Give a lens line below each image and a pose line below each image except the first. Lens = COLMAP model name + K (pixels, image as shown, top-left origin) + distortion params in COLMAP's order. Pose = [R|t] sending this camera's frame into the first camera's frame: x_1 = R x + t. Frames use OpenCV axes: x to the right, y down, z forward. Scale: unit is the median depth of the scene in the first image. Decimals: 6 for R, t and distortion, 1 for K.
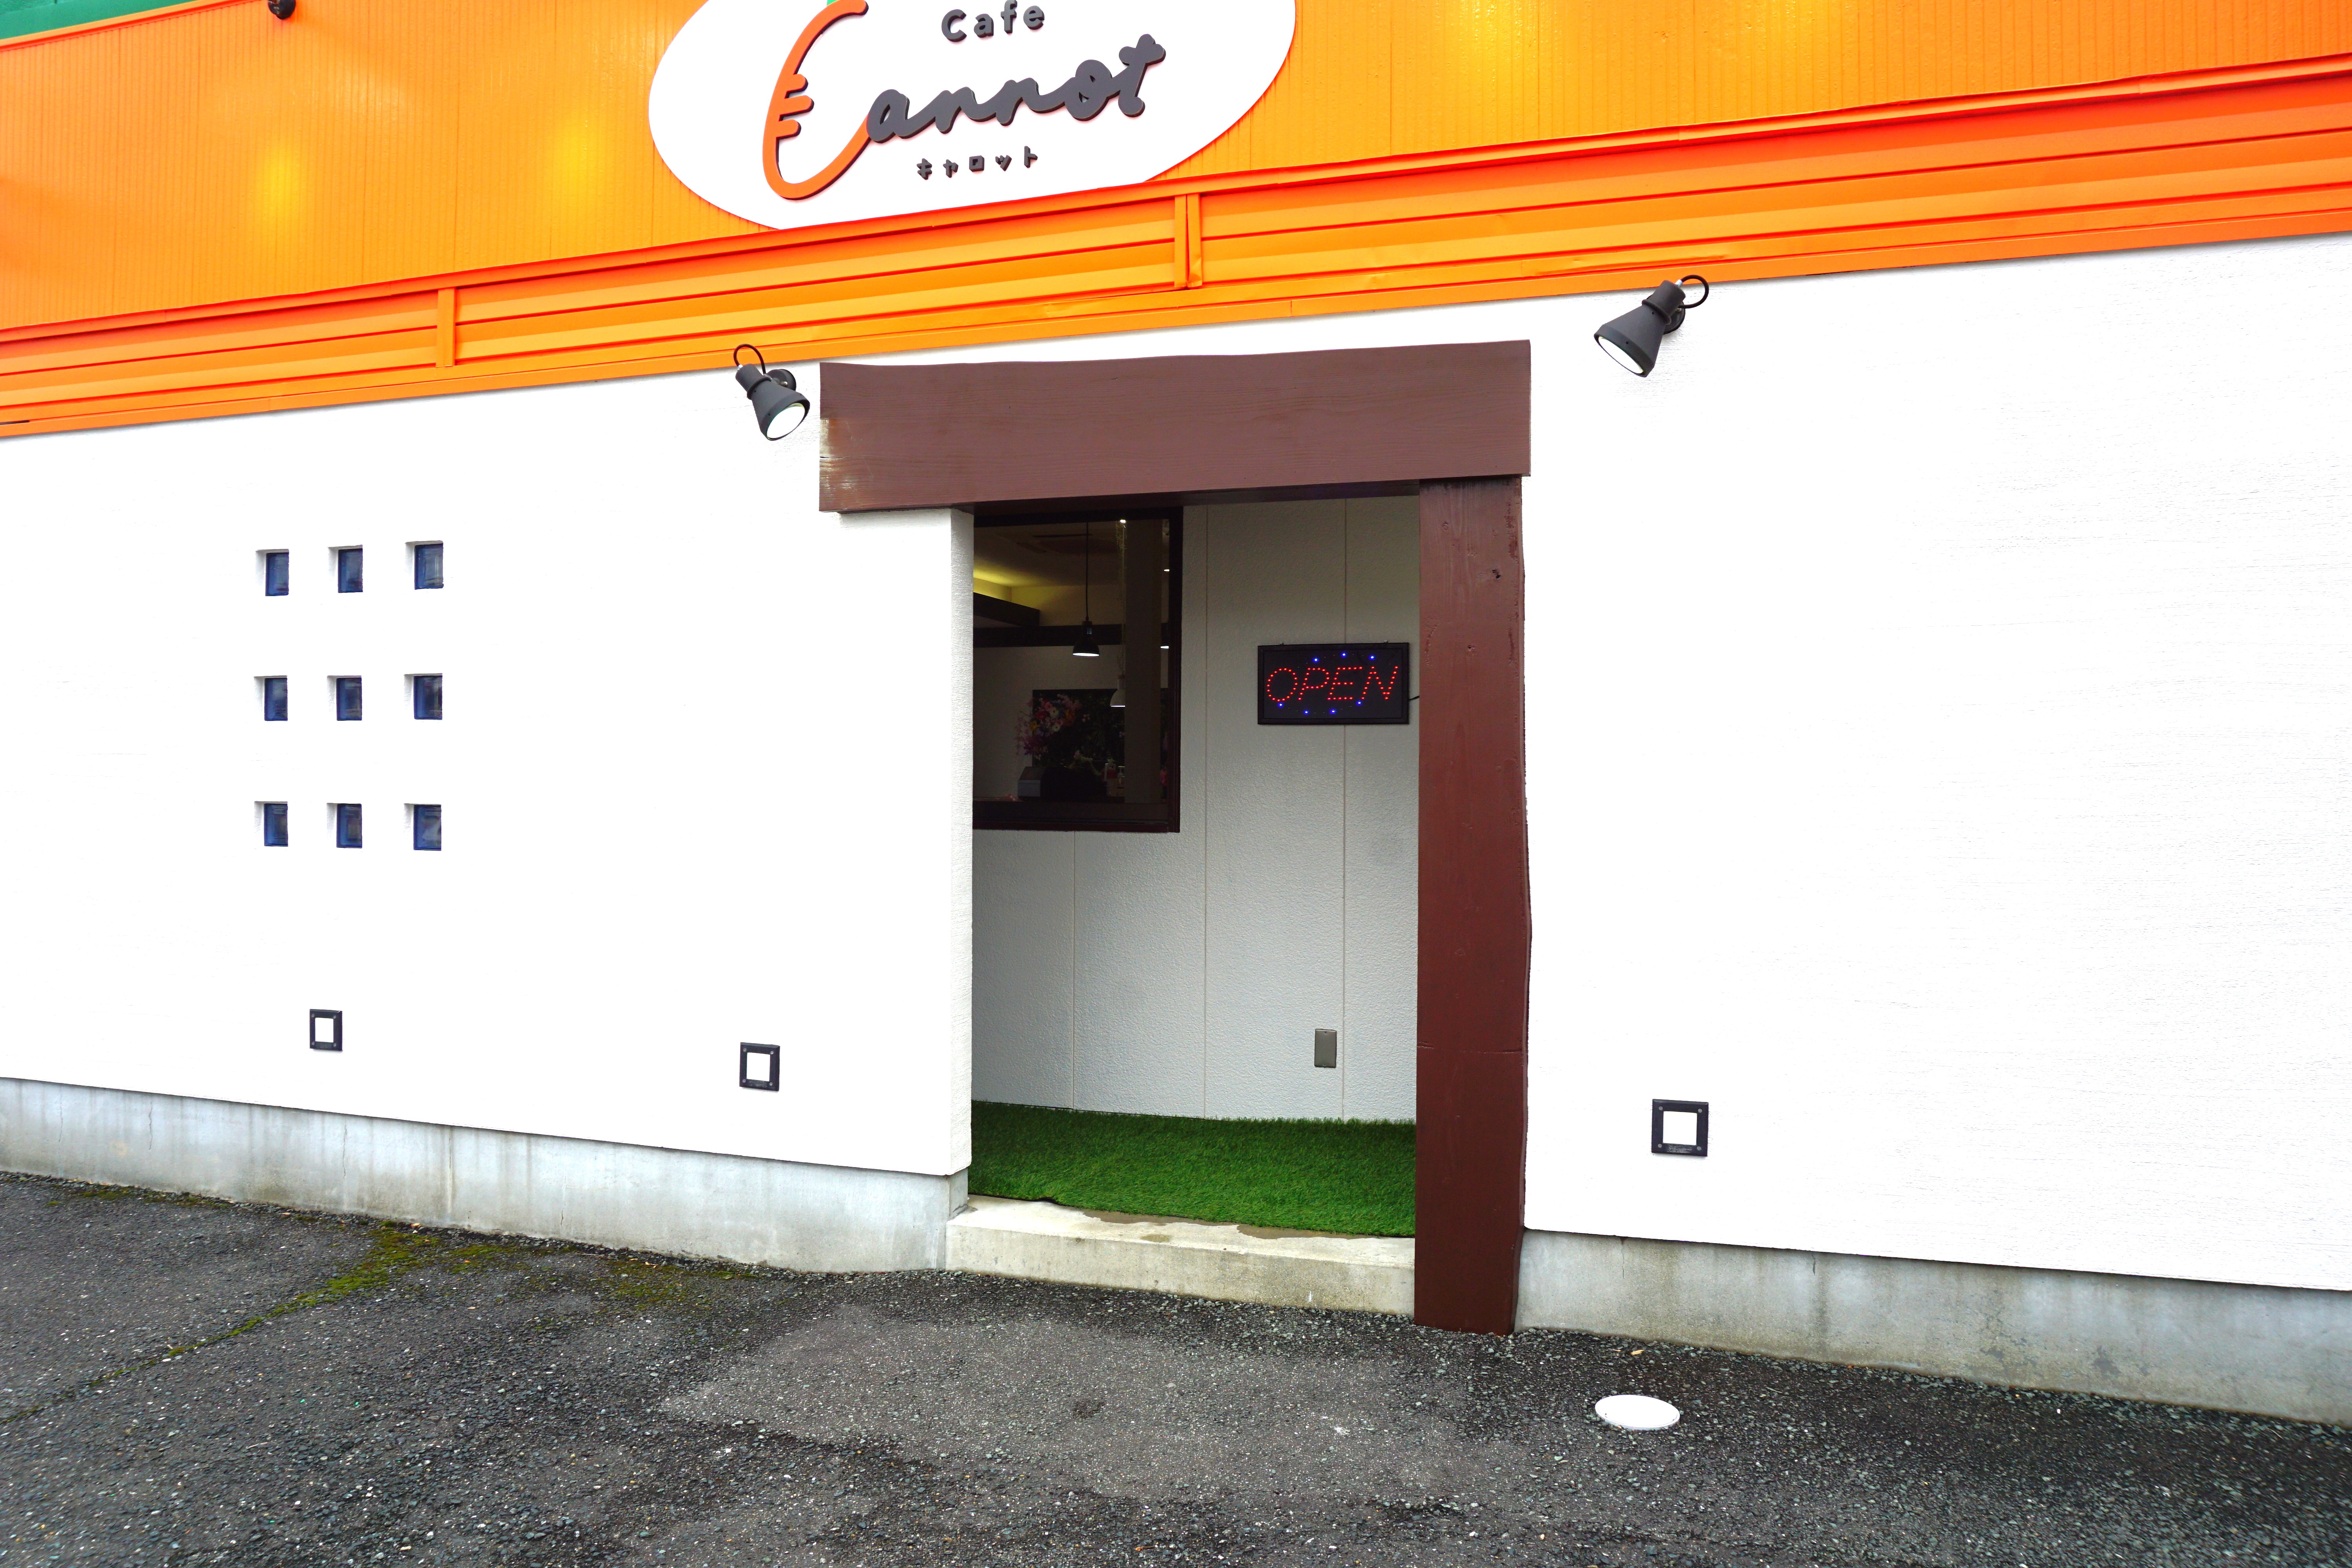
lens RADIAL K [[1625.7, 0, 1176.0], [0, 1625.7, 784.0], [0, 0, 1]] dist [-0.056221, 0.006550]
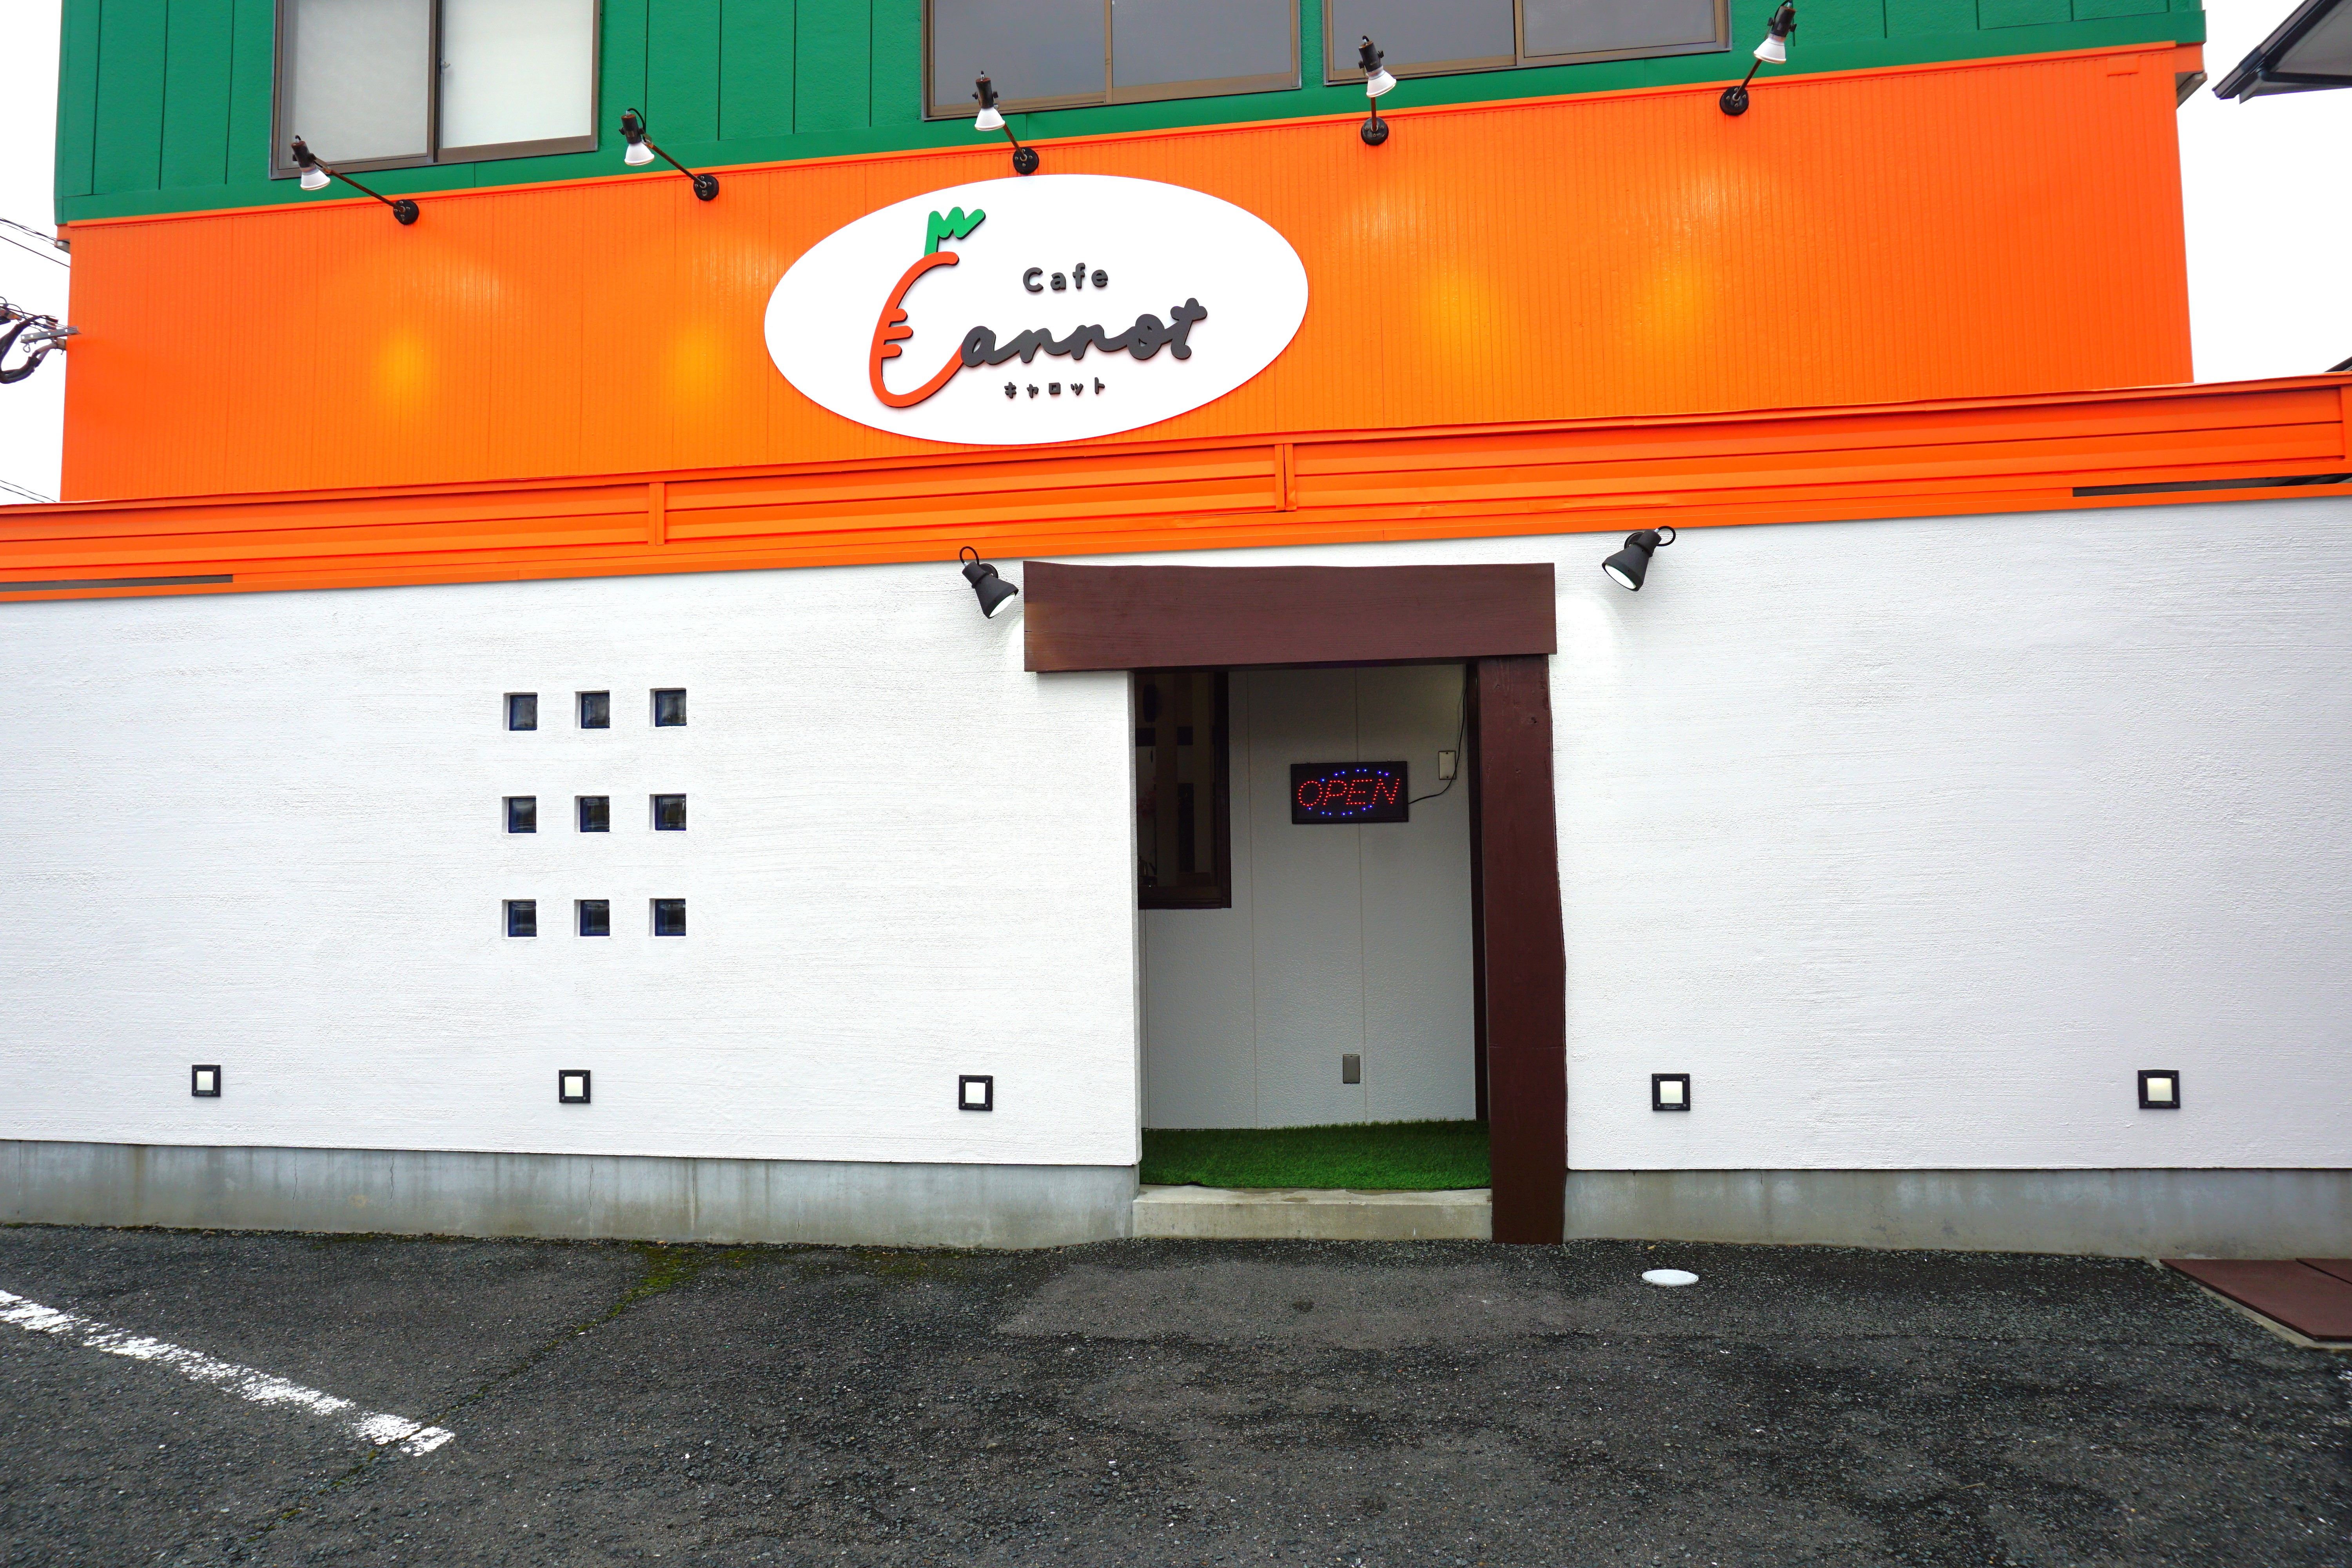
lens RADIAL K [[1602.8, 0, 1176.0], [0, 1602.8, 784.0], [0, 0, 1]] dist [-0.051785, 0.000213]
pose [[0.984839, -0.012291, 0.173036, -0.323810], [0.021933, 0.998304, -0.053926, -0.001130], [-0.172080, 0.056904, 0.983438, -0.316726]]
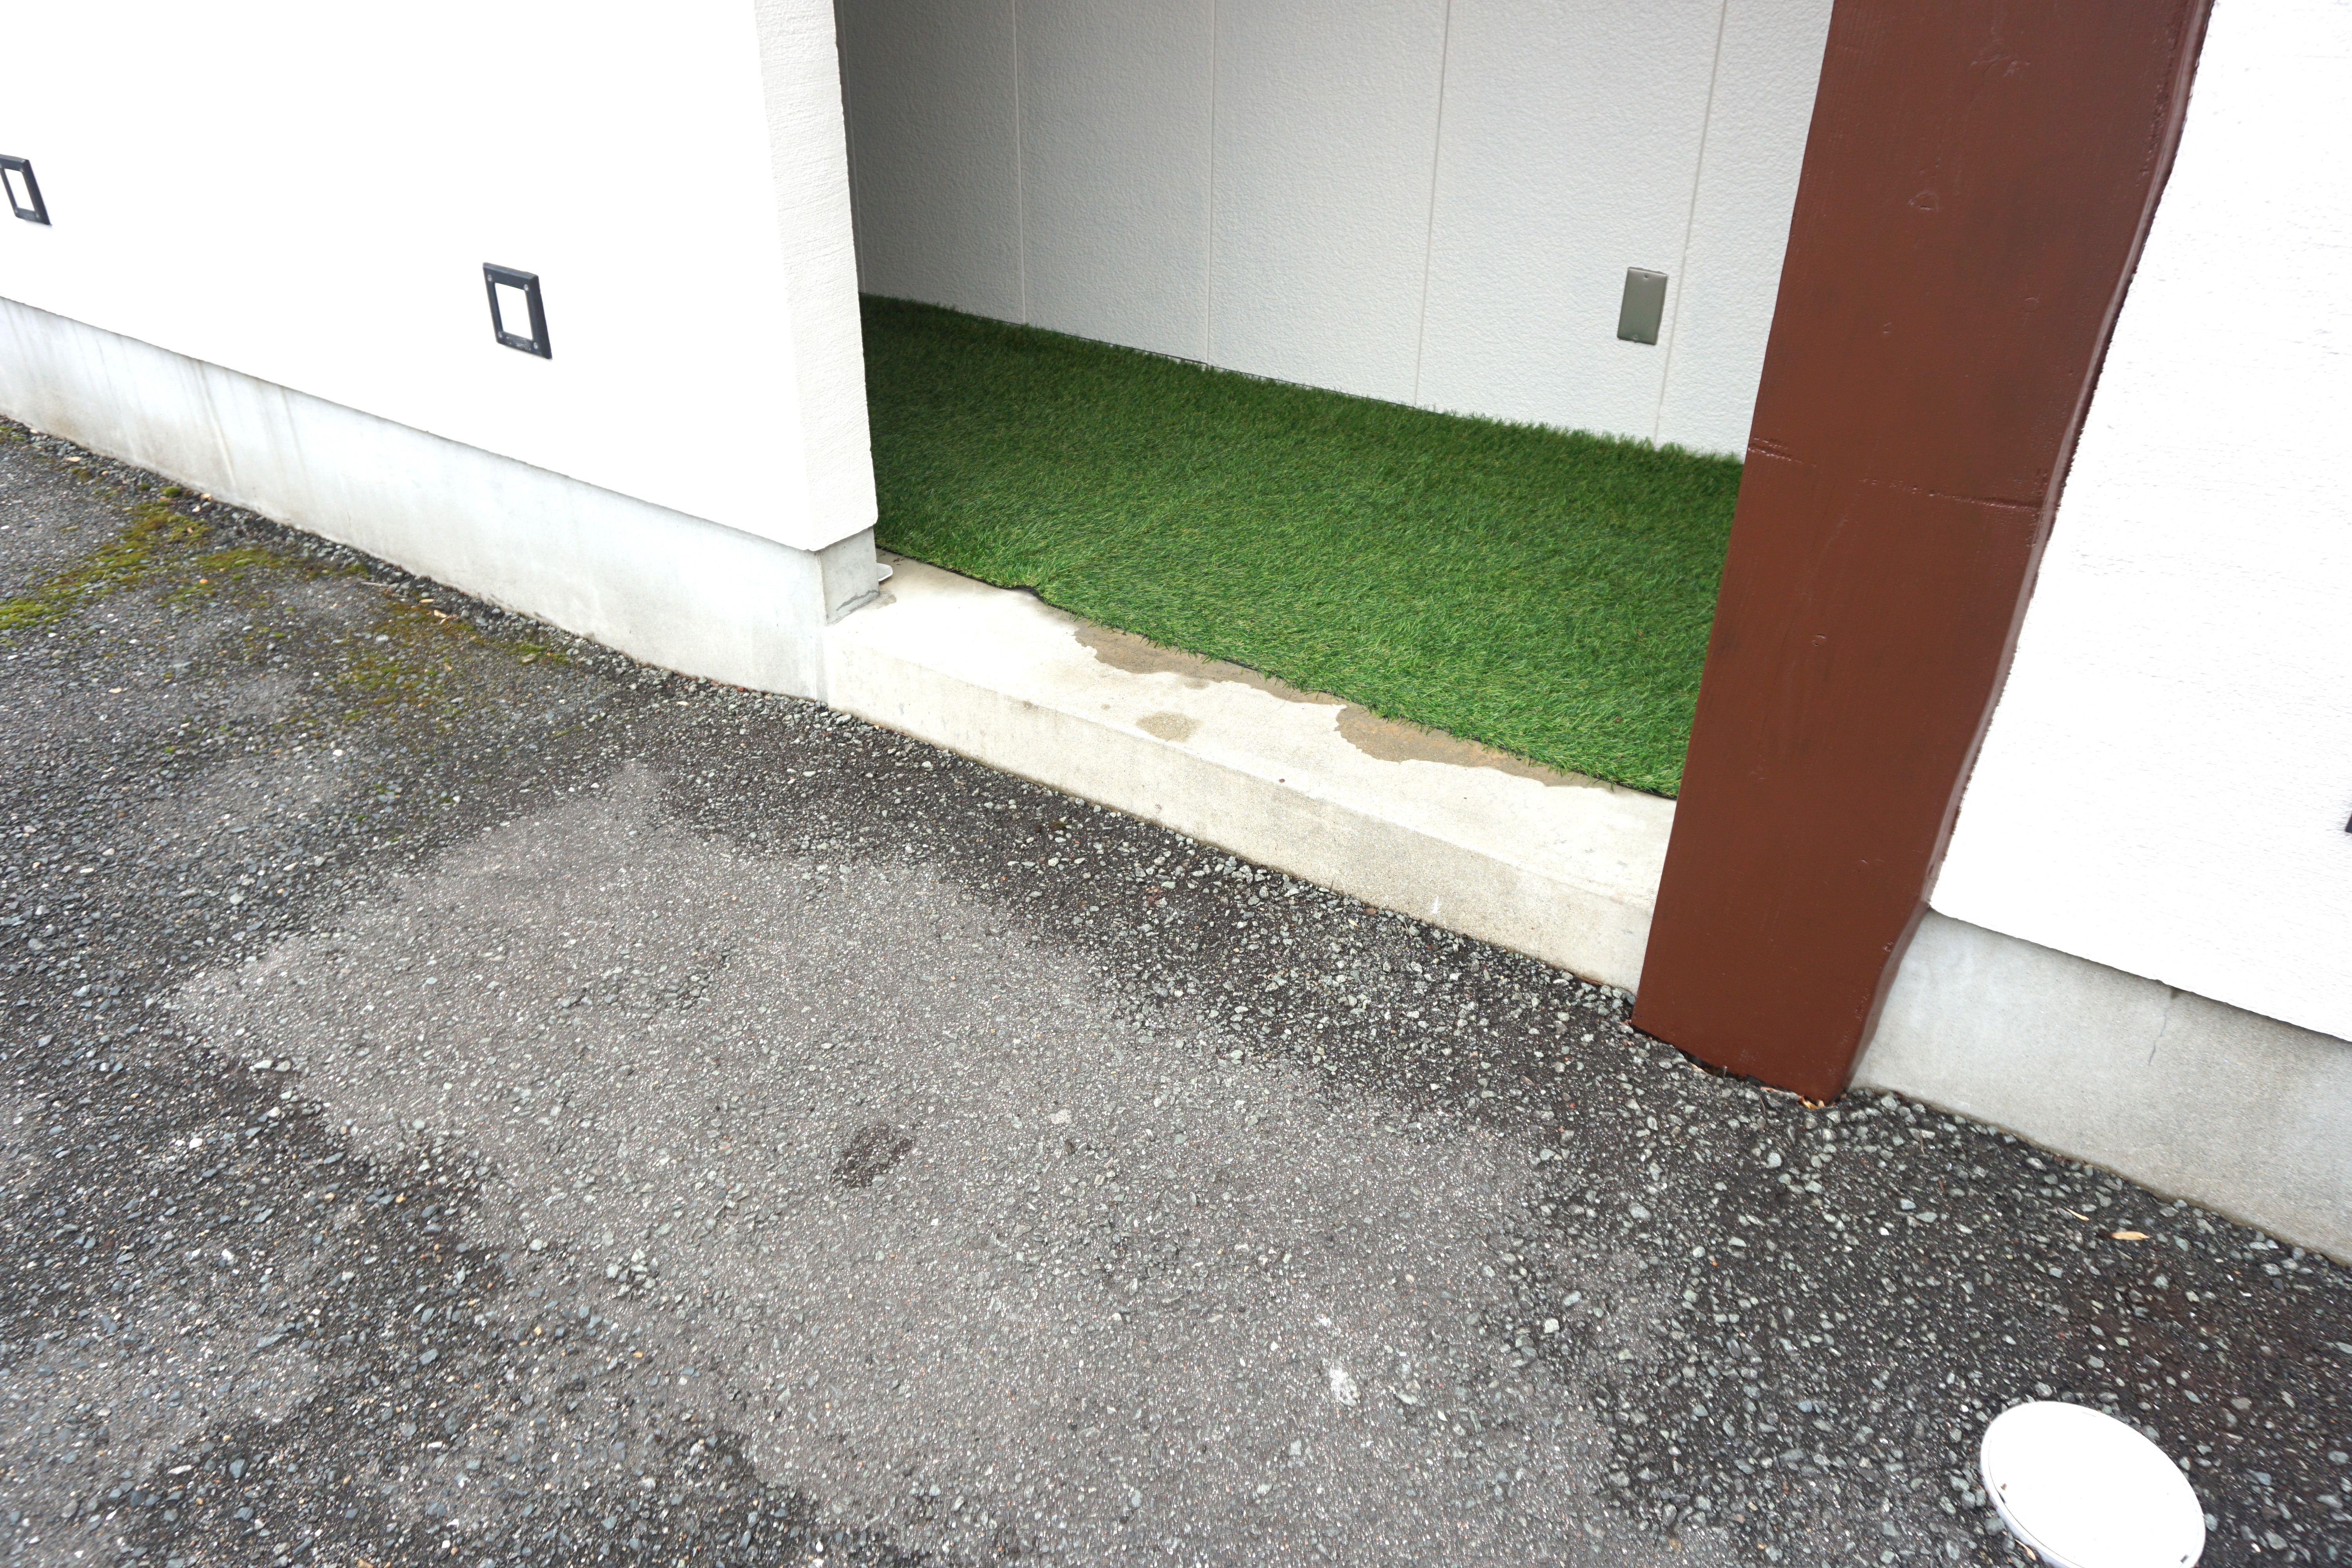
lens RADIAL K [[1625.7, 0, 1176.0], [0, 1625.7, 784.0], [0, 0, 1]] dist [-0.056221, 0.006550]
pose [[0.964806, 0.140856, -0.222055, 0.100970], [-0.006146, 0.856287, 0.516463, 0.030984], [0.262889, -0.496922, 0.827017, 0.539820]]
